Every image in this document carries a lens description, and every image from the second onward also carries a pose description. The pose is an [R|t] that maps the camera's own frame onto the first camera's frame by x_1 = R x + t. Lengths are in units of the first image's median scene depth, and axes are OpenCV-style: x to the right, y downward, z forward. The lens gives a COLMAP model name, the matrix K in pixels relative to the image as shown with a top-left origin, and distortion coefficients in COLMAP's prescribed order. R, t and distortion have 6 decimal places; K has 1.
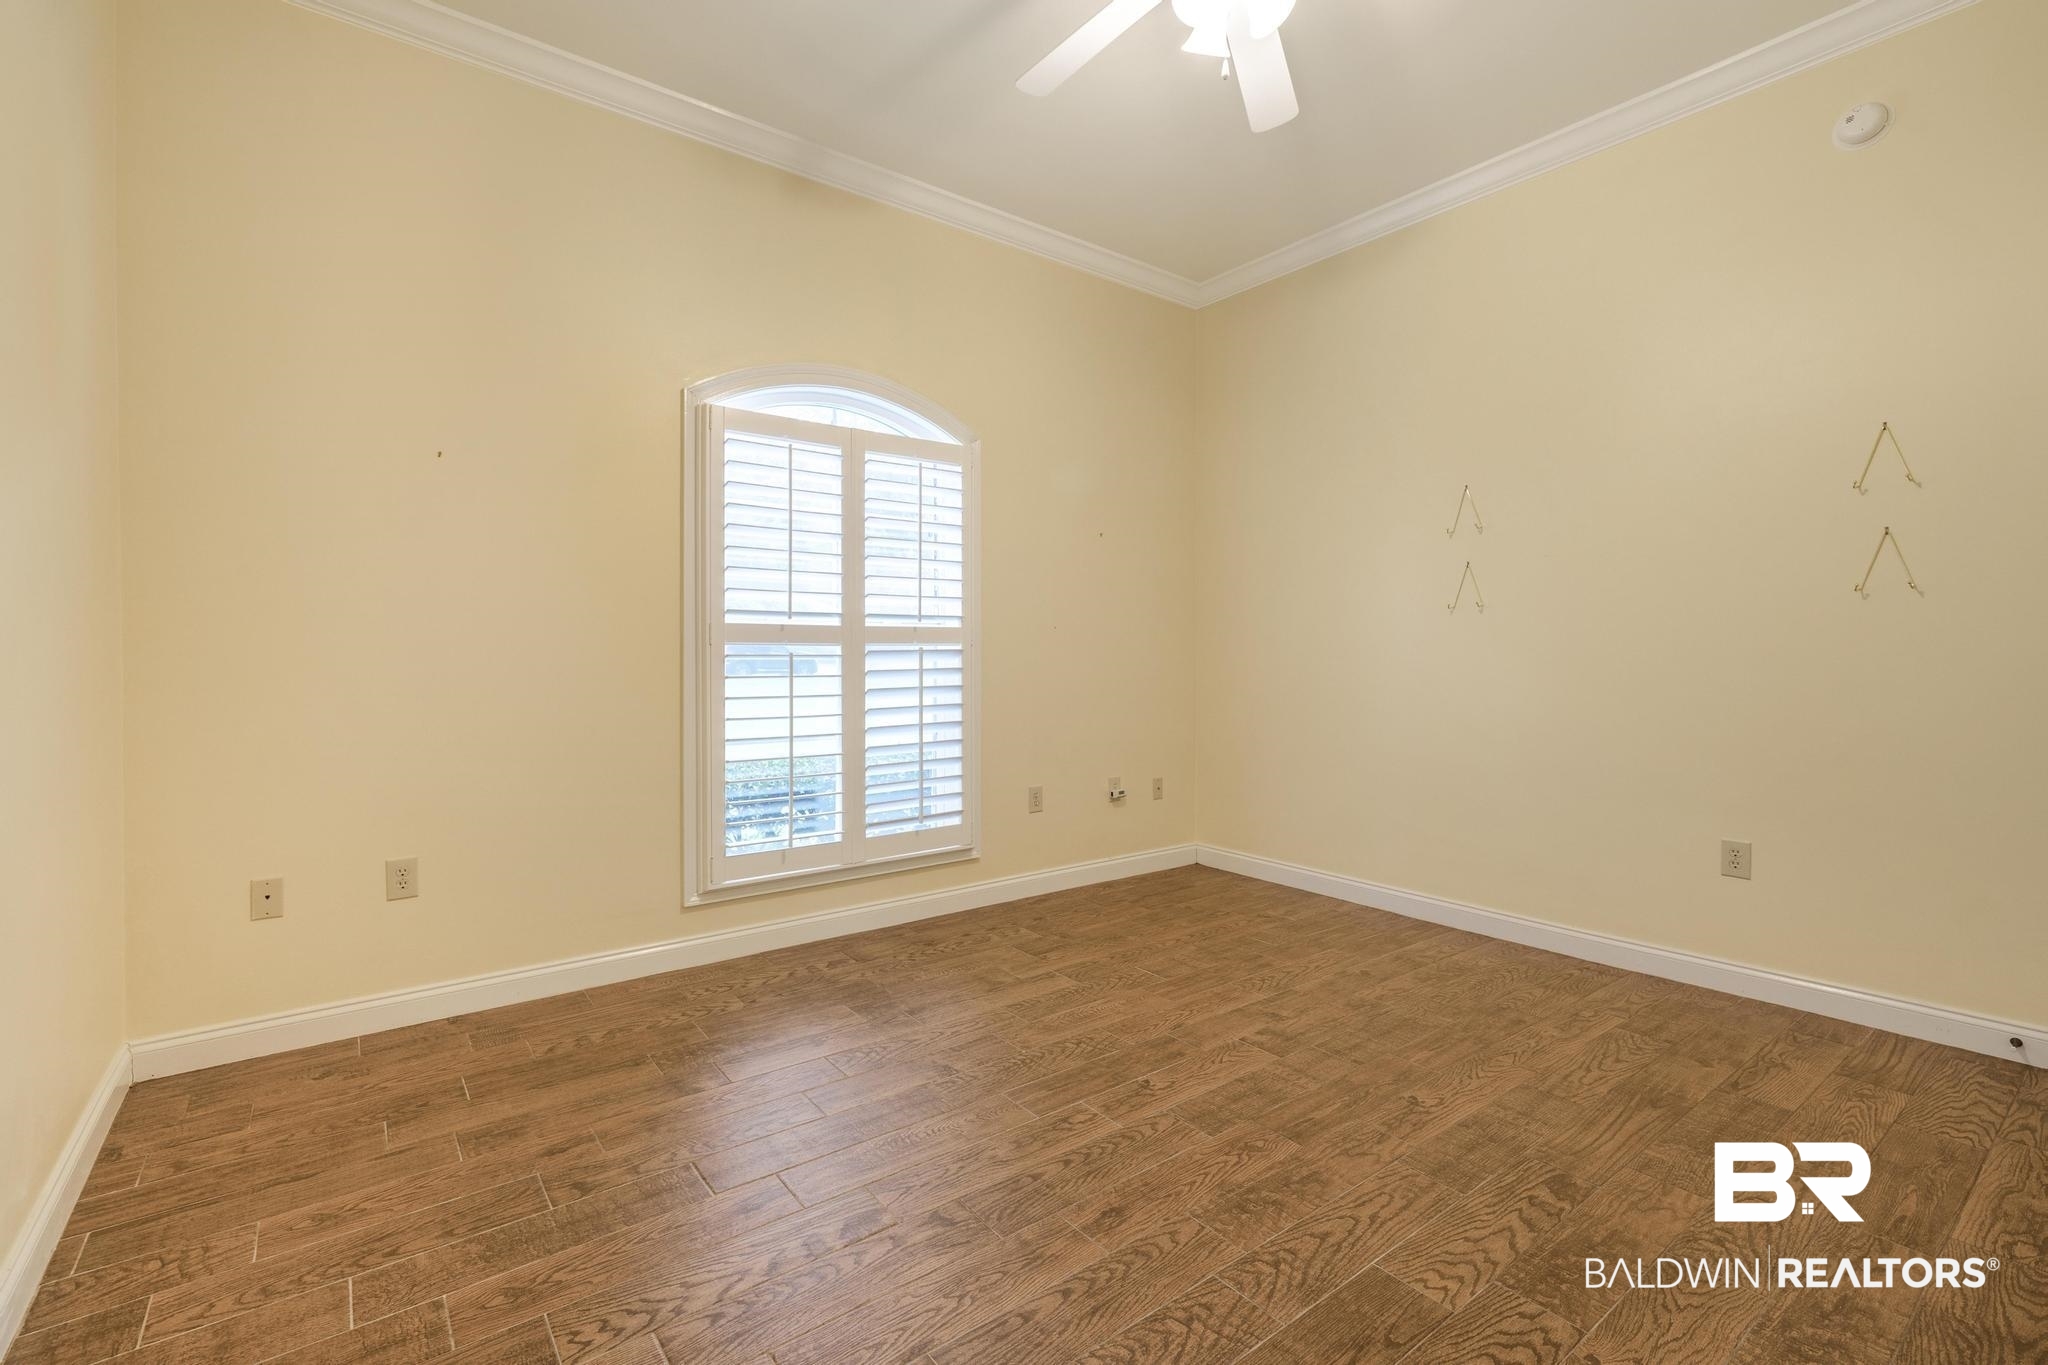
lens RADIAL K [[874.3, 0, 1034.6], [0, 874.3, 667.1], [0, 0, 1]] dist [0.000984, -0.000199]
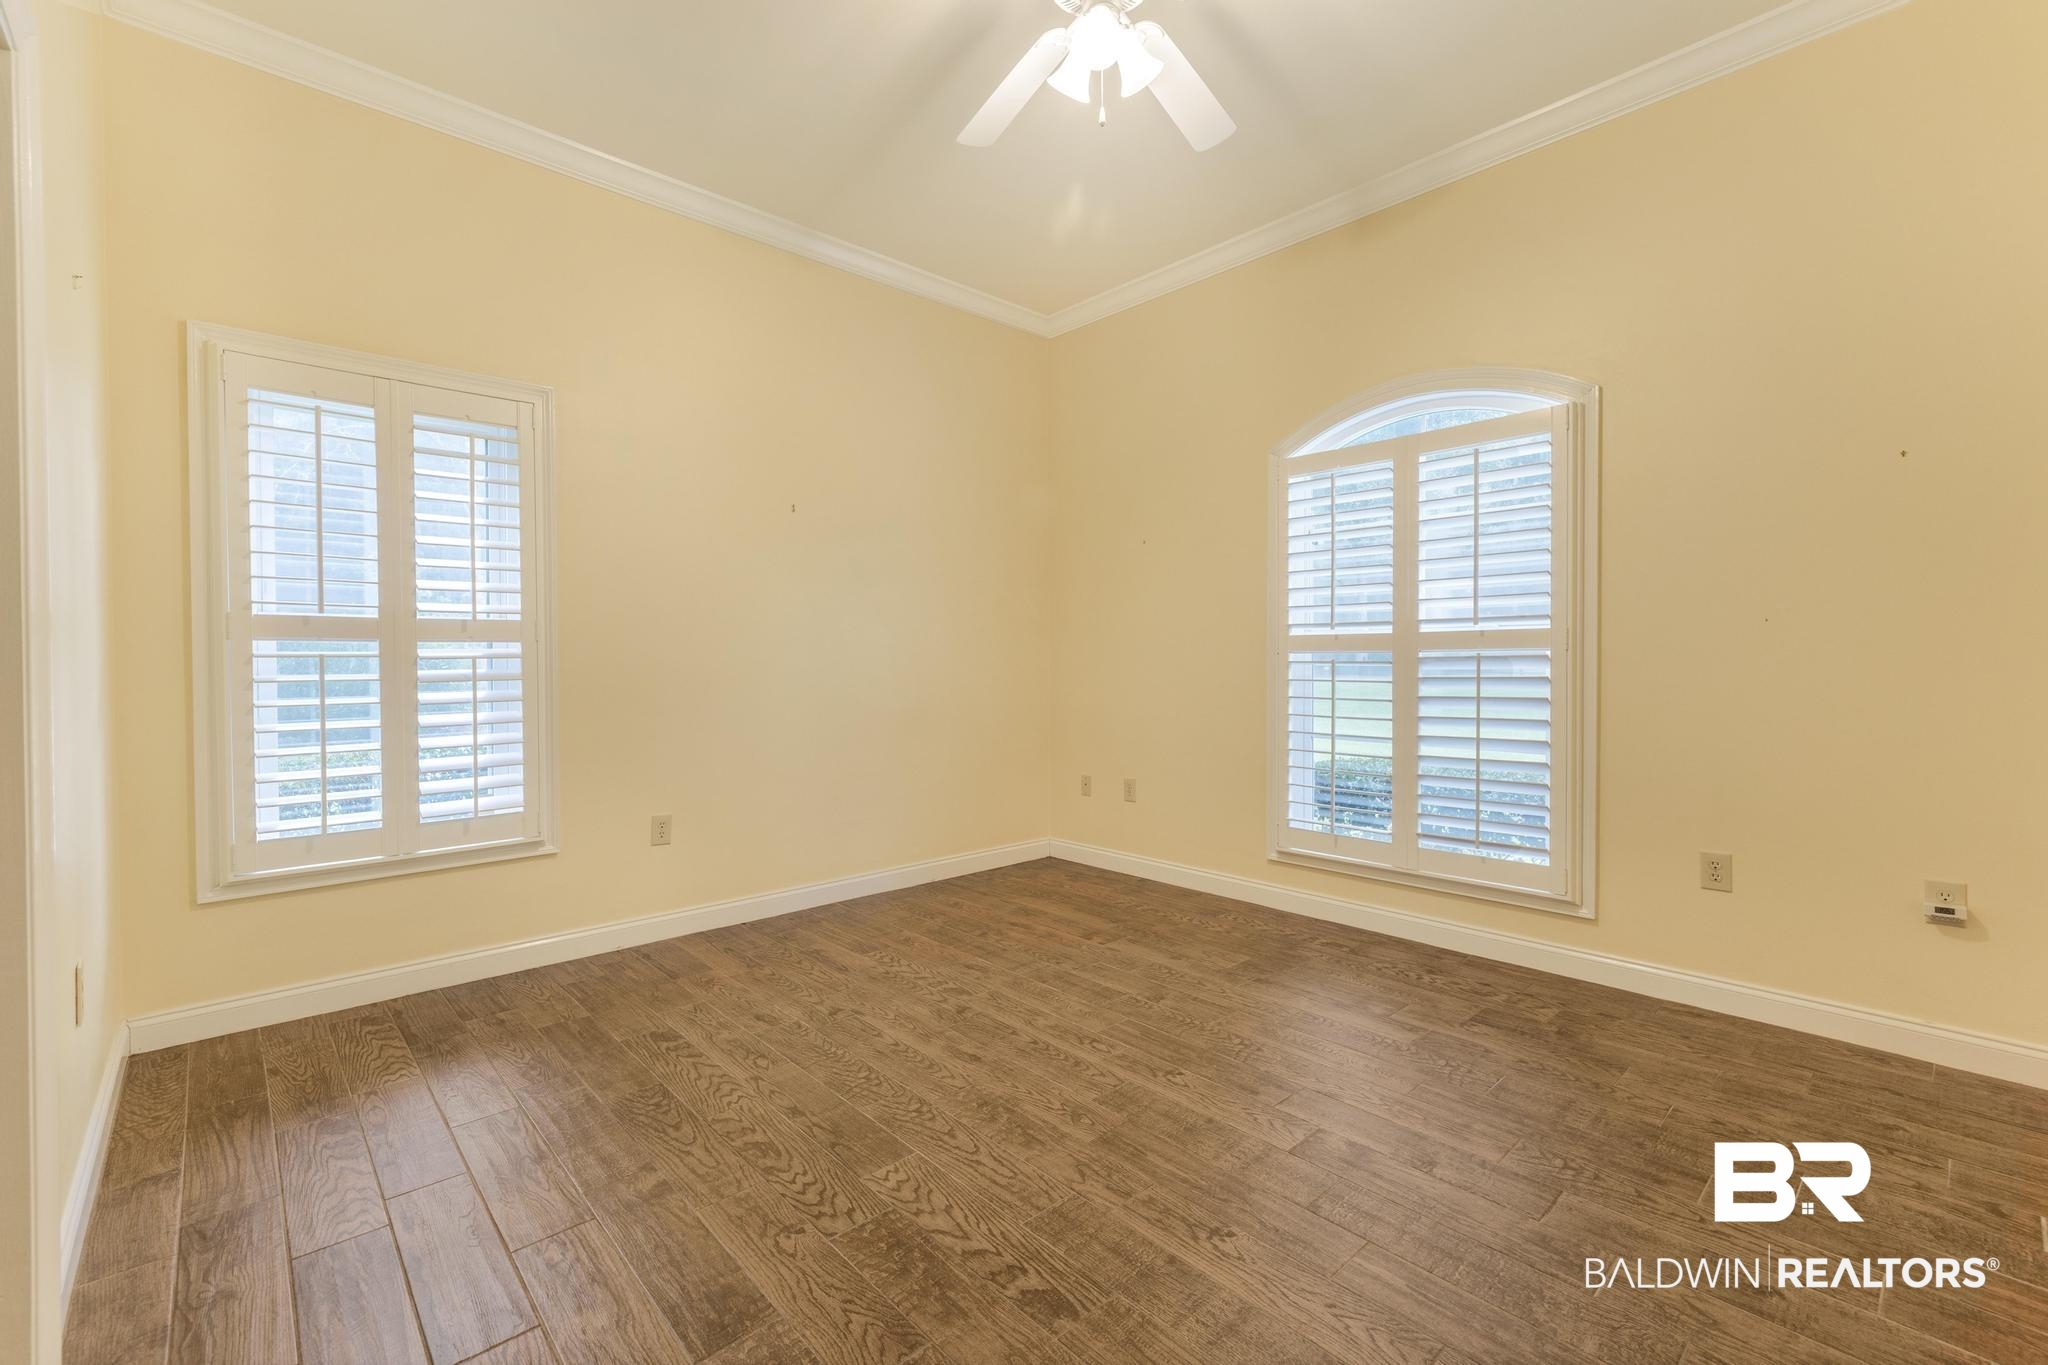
lens RADIAL K [[874.3, 0, 1035.7], [0, 874.3, 676.4], [0, 0, 1]] dist [0.000984, -0.000199]
pose [[0.109643, 0.017620, -0.993815, 0.861277], [-0.011666, 0.999797, 0.016439, -0.009882], [0.993903, 0.009792, 0.109827, 0.539968]]
